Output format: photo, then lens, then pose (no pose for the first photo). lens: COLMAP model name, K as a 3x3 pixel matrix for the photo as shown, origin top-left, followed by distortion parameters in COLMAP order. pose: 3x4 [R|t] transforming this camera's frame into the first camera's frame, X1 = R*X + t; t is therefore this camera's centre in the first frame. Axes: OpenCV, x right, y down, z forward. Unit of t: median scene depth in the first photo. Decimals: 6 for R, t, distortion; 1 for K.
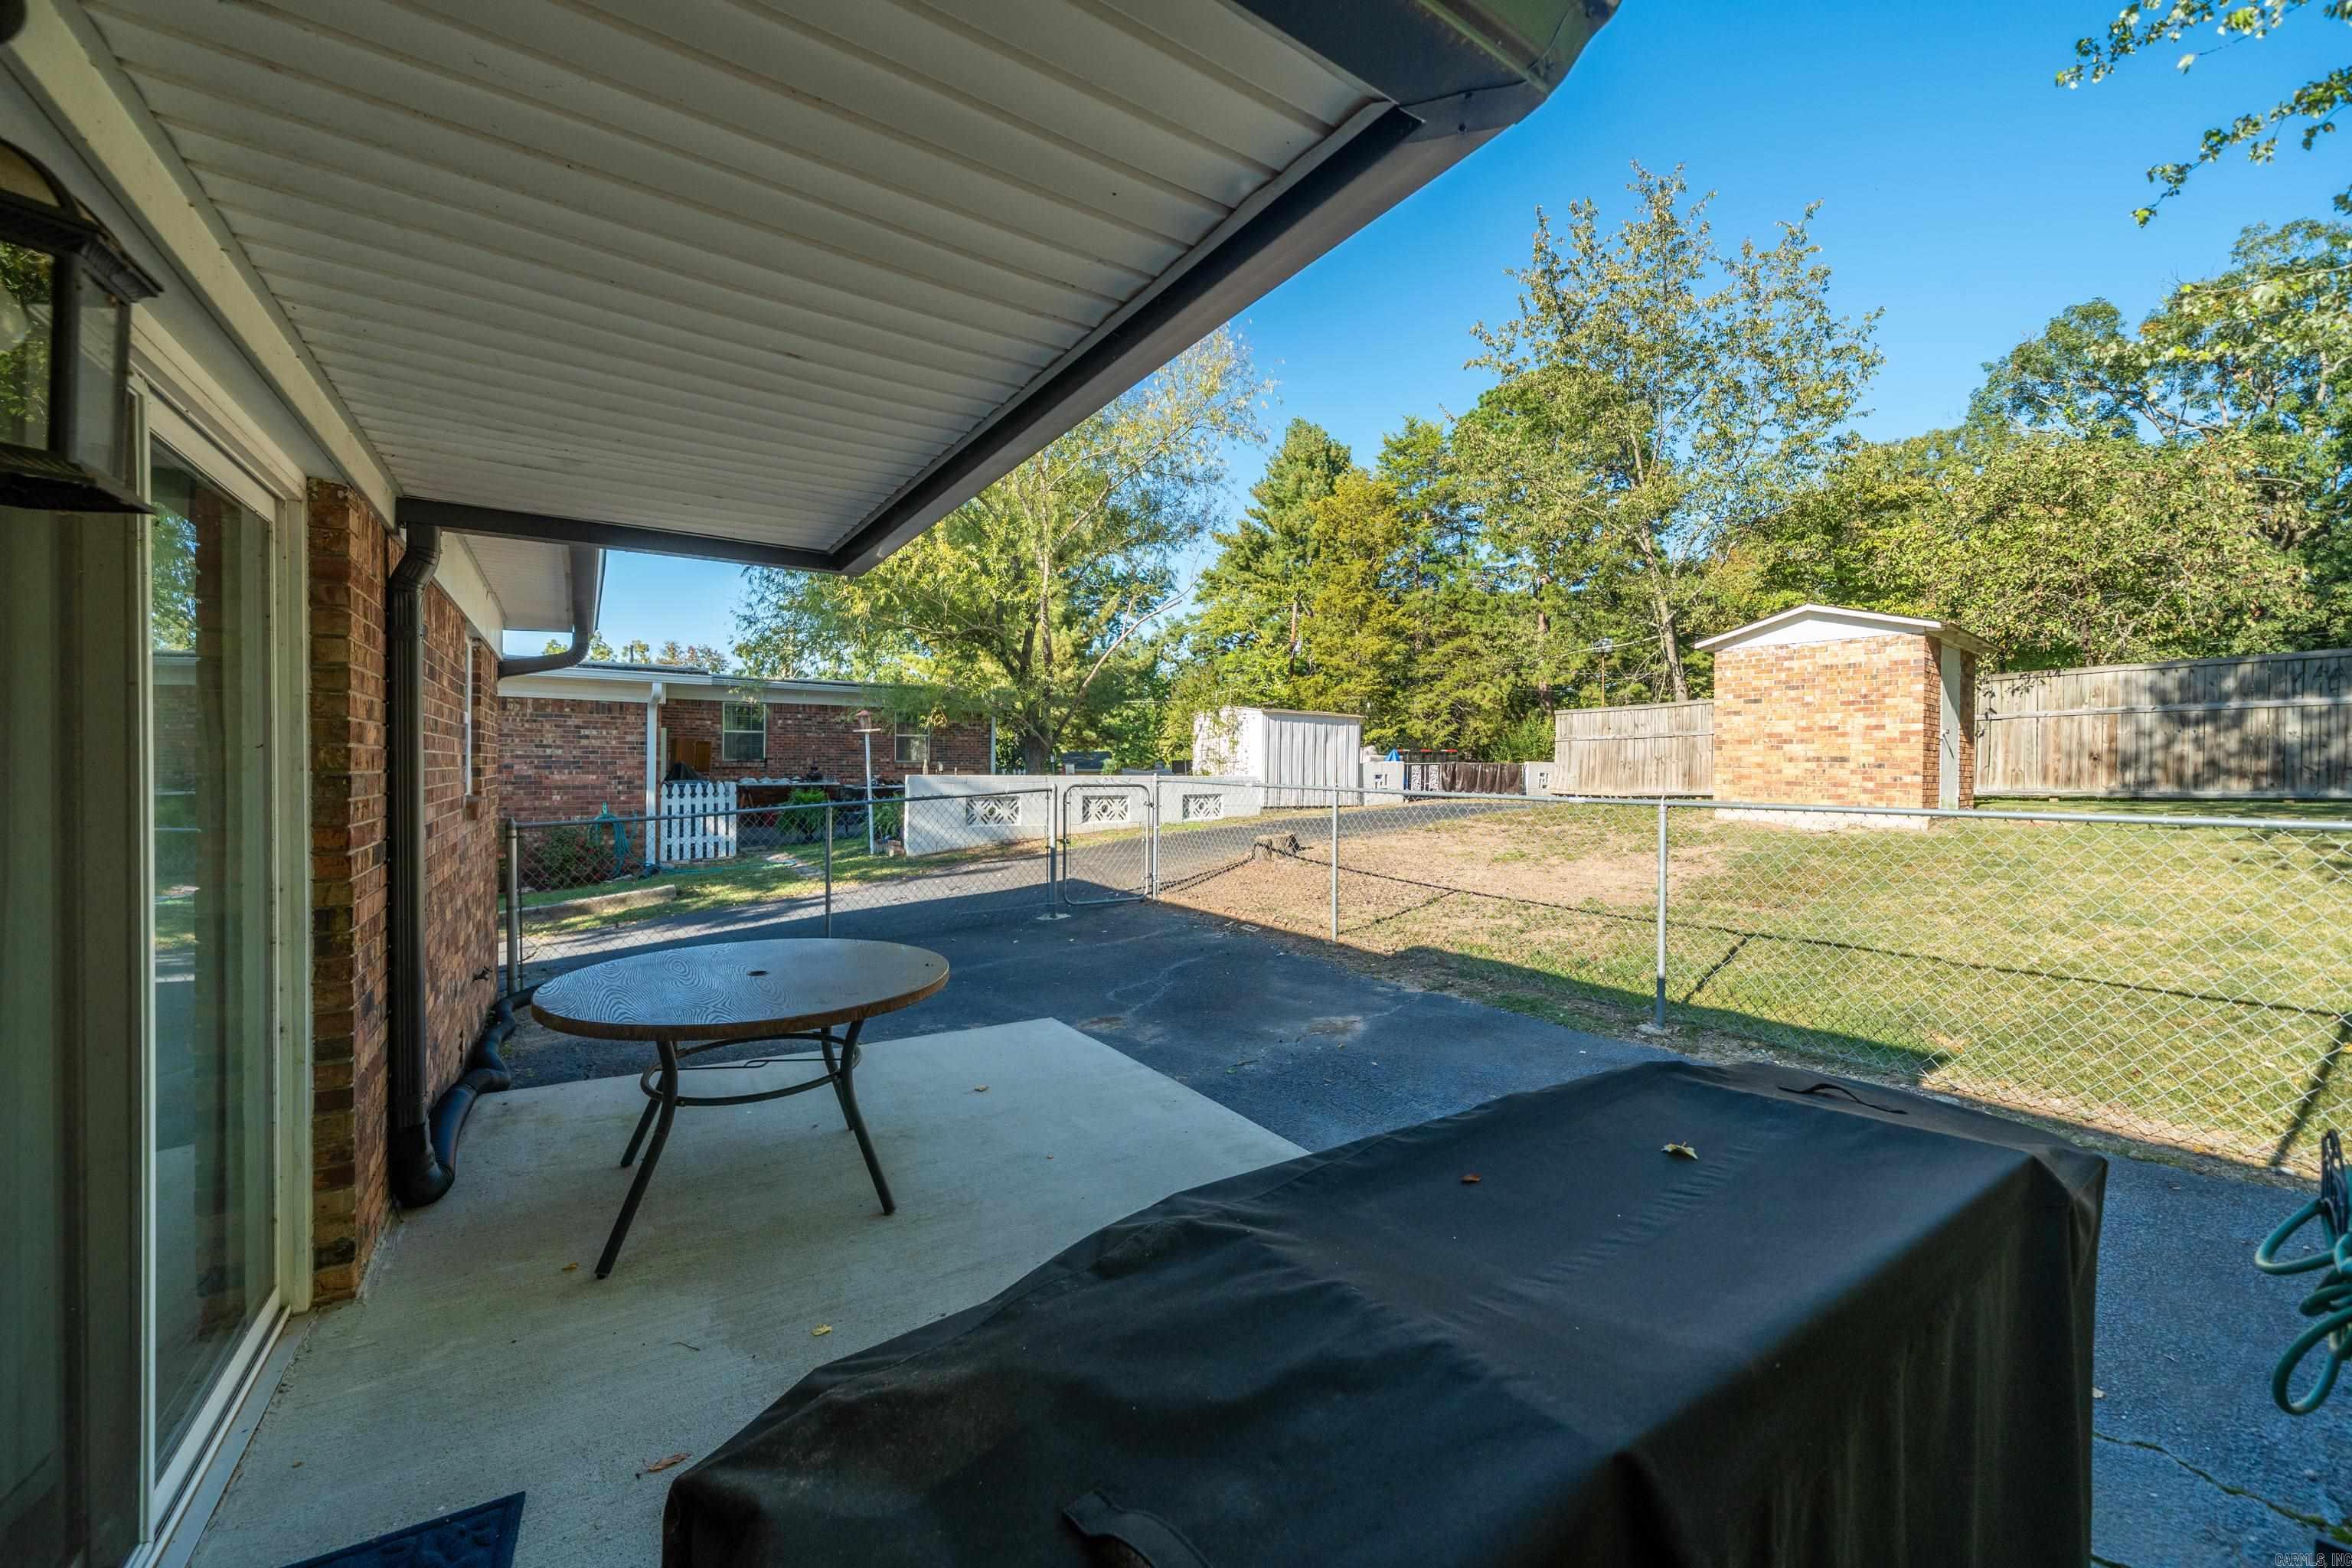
lens RADIAL K [[905.4, 0, 1182.3], [0, 905.4, 795.3], [0, 0, 1]] dist [-0.000109, -0.000158]
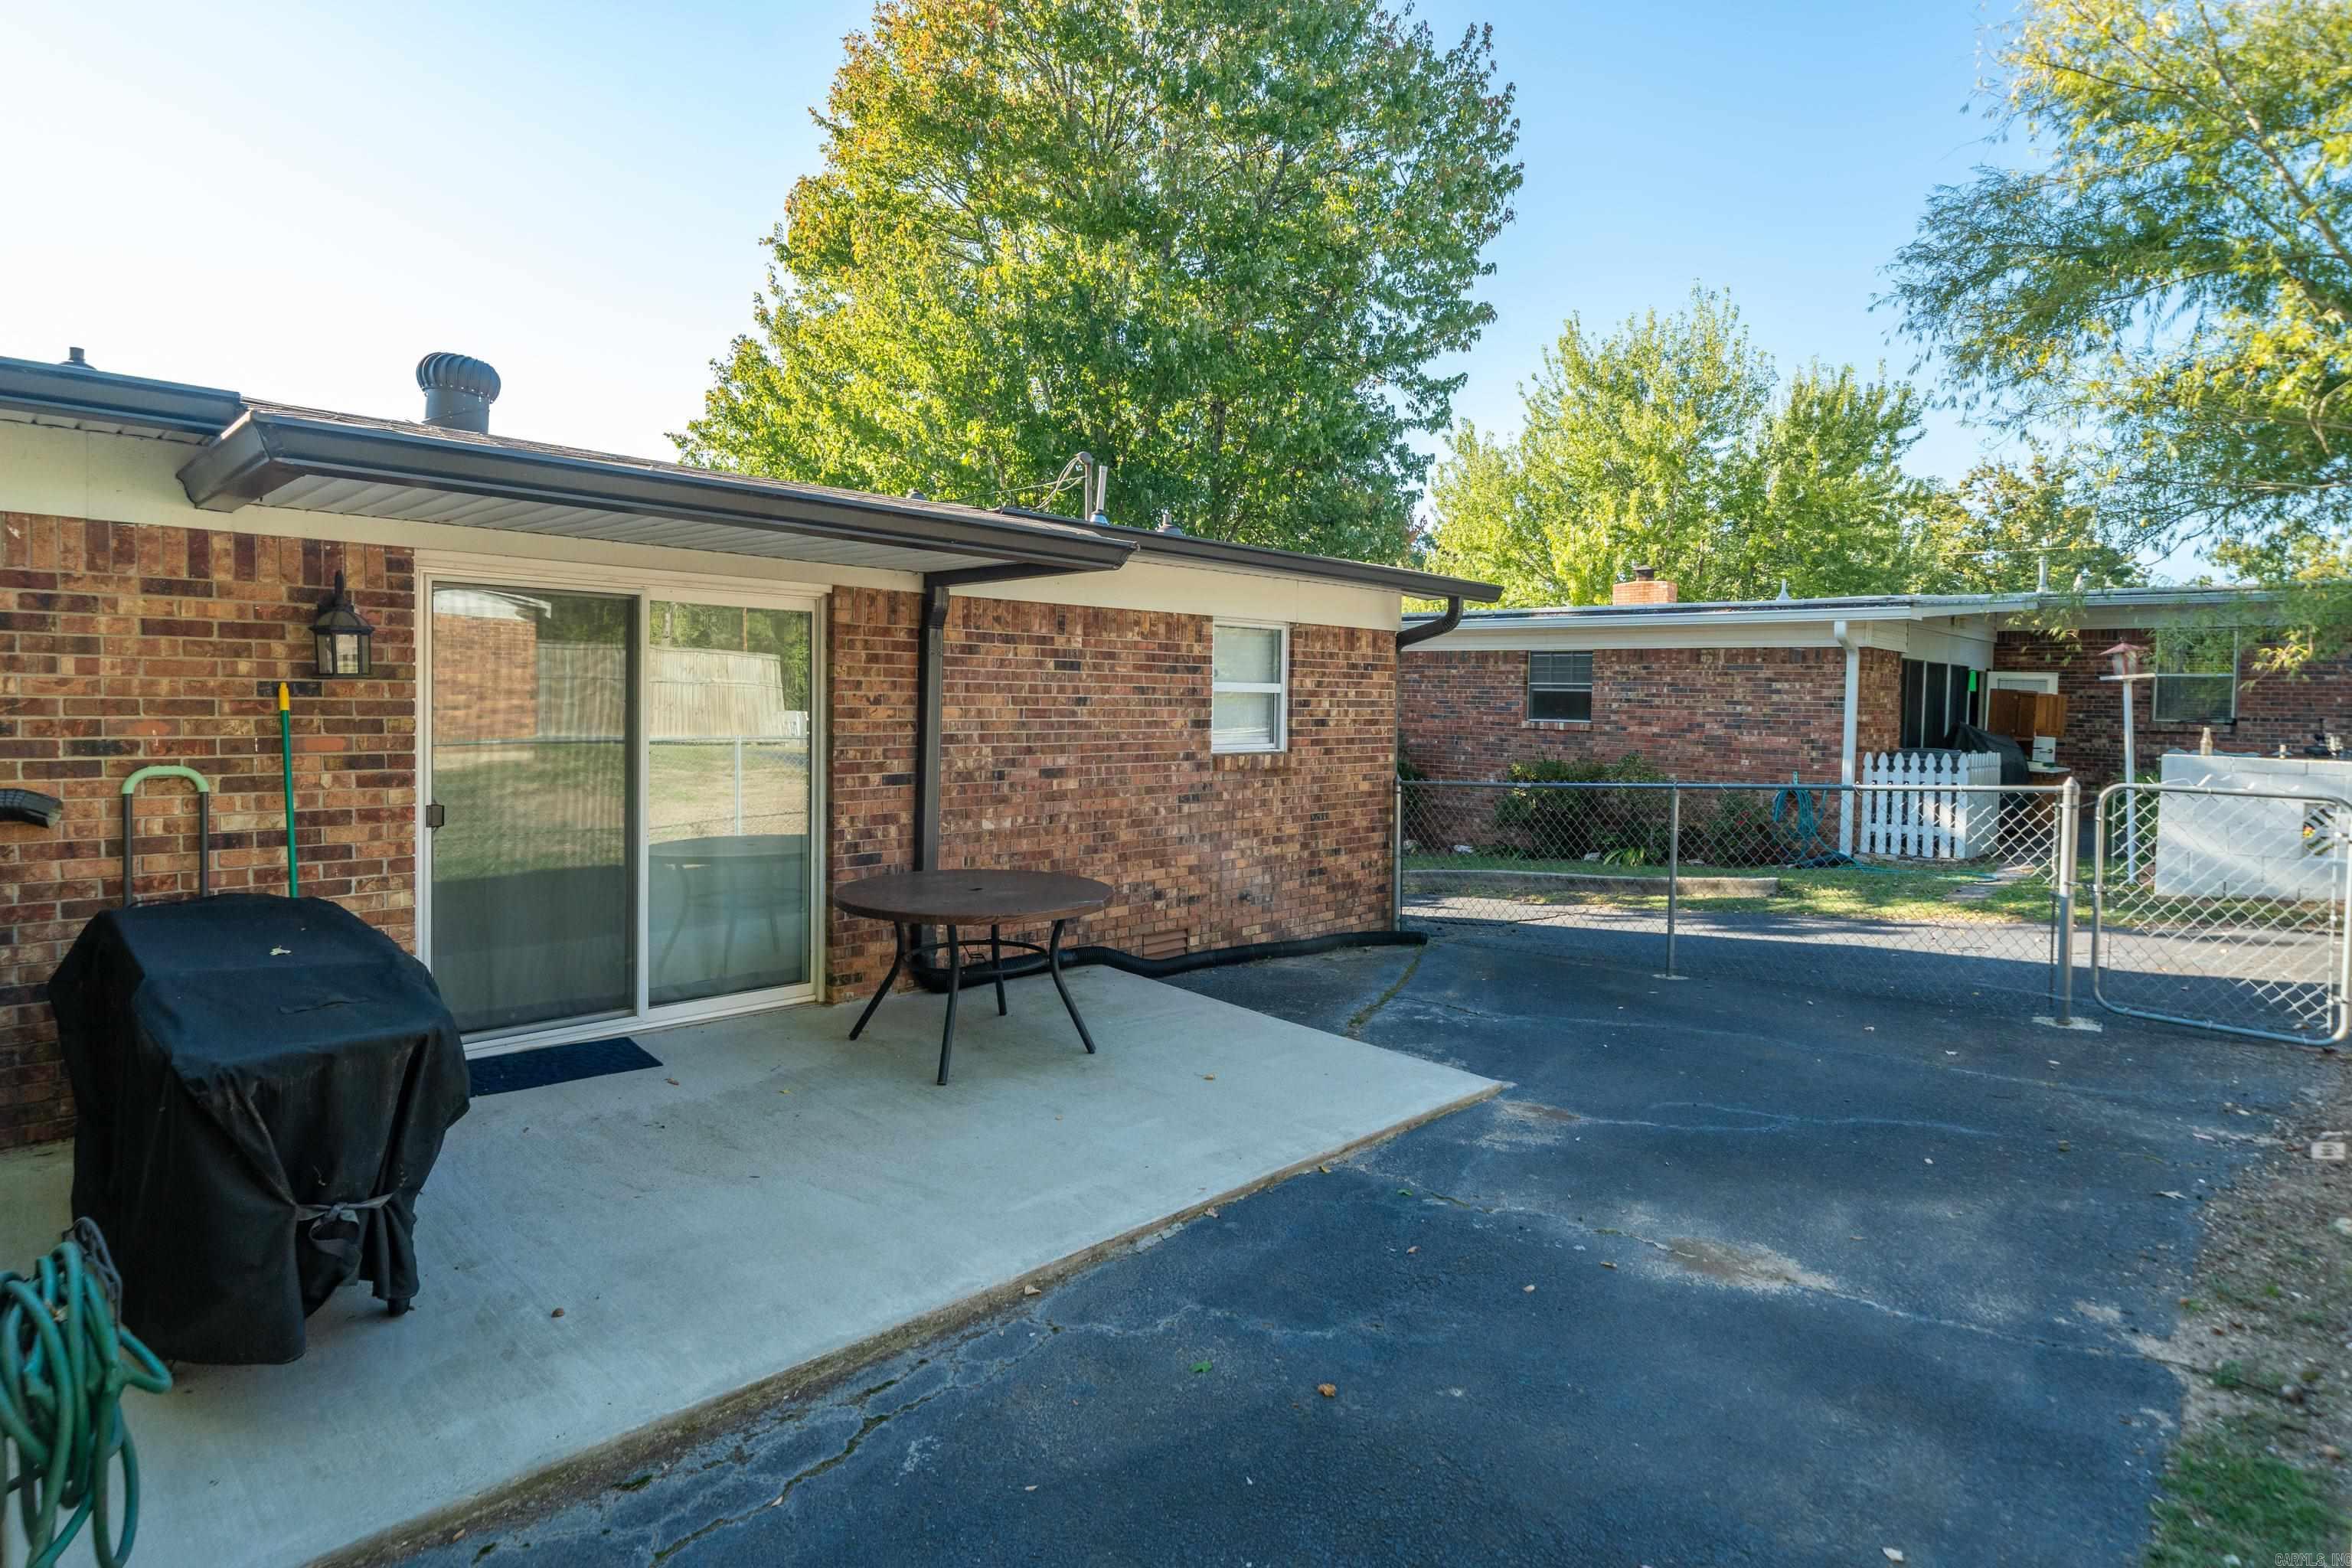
lens RADIAL K [[1222.7, 0, 1161.0], [0, 1222.7, 727.2], [0, 0, 1]] dist [0.004684, 0.000415]
pose [[0.179653, 0.020551, -0.983515, 0.361703], [-0.045840, 0.998871, 0.012499, -0.020258], [0.982661, 0.042839, 0.180392, 0.246072]]
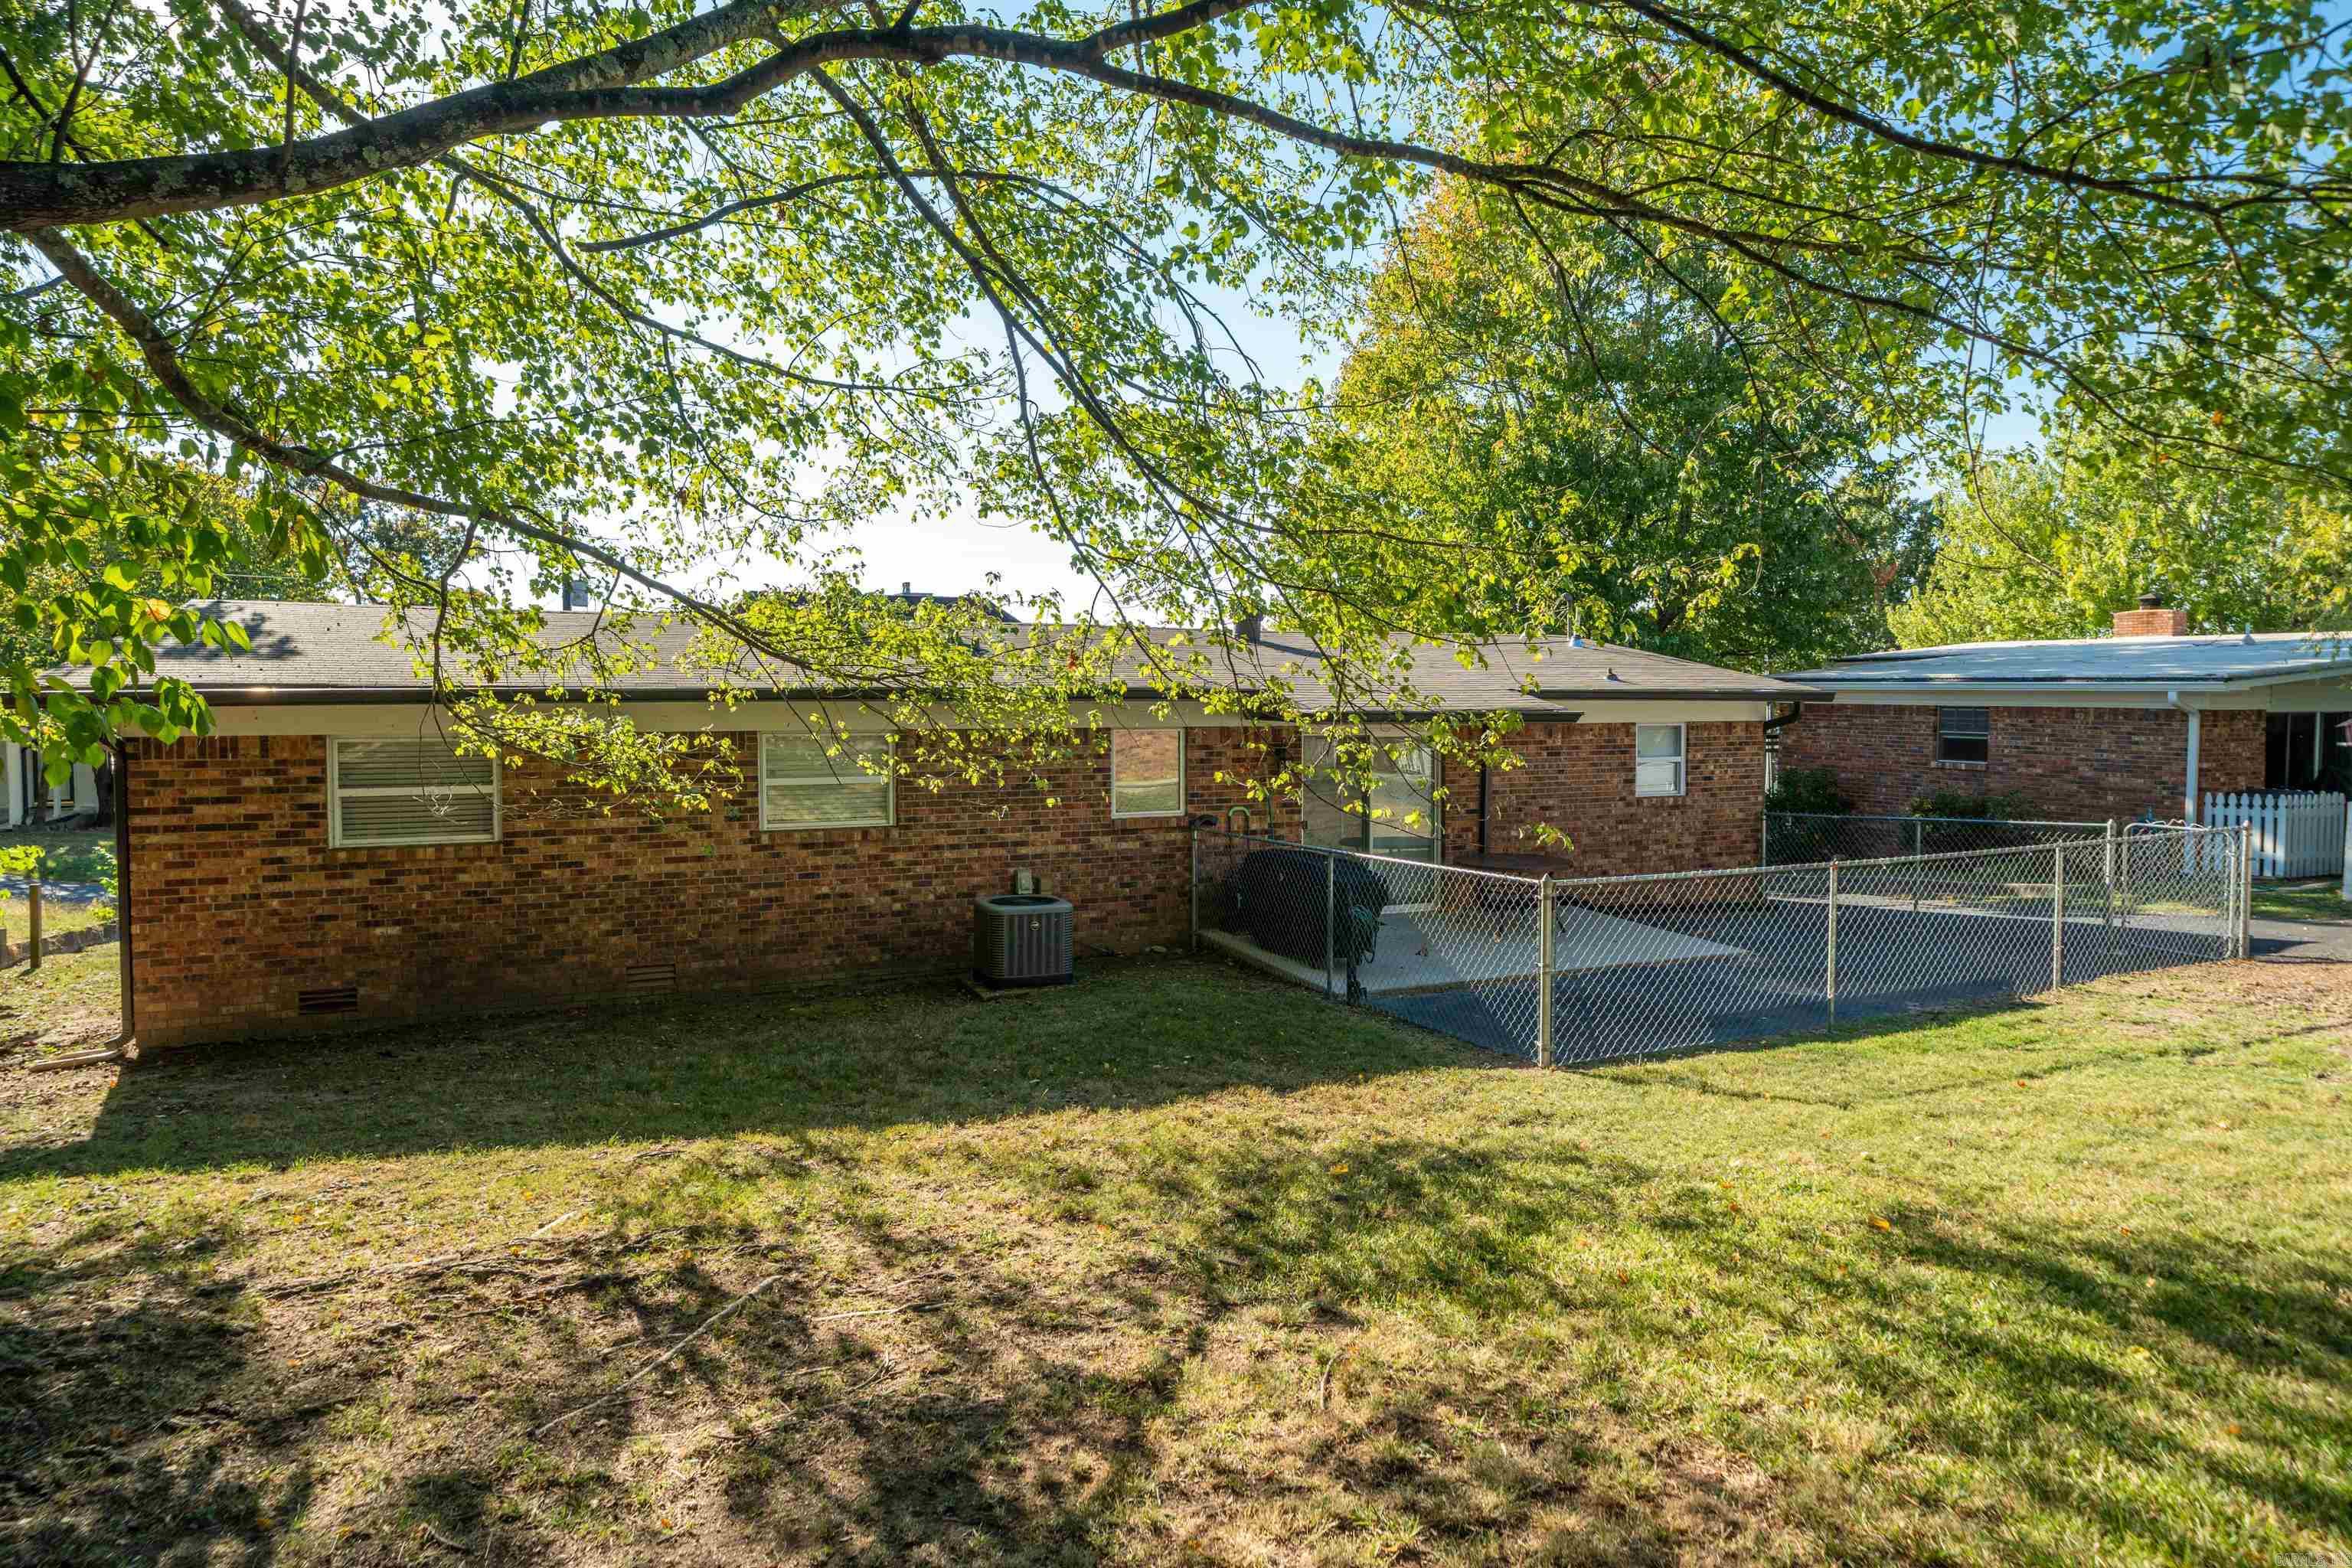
lens RADIAL K [[1323.6, 0, 1175.2], [0, 1323.6, 735.2], [0, 0, 1]] dist [-0.005845, -0.001260]
pose [[-0.177332, 0.023485, -0.983871, 1.091775], [-0.032832, 0.999018, 0.029764, -0.085237], [0.983603, 0.037580, -0.176386, 0.172477]]
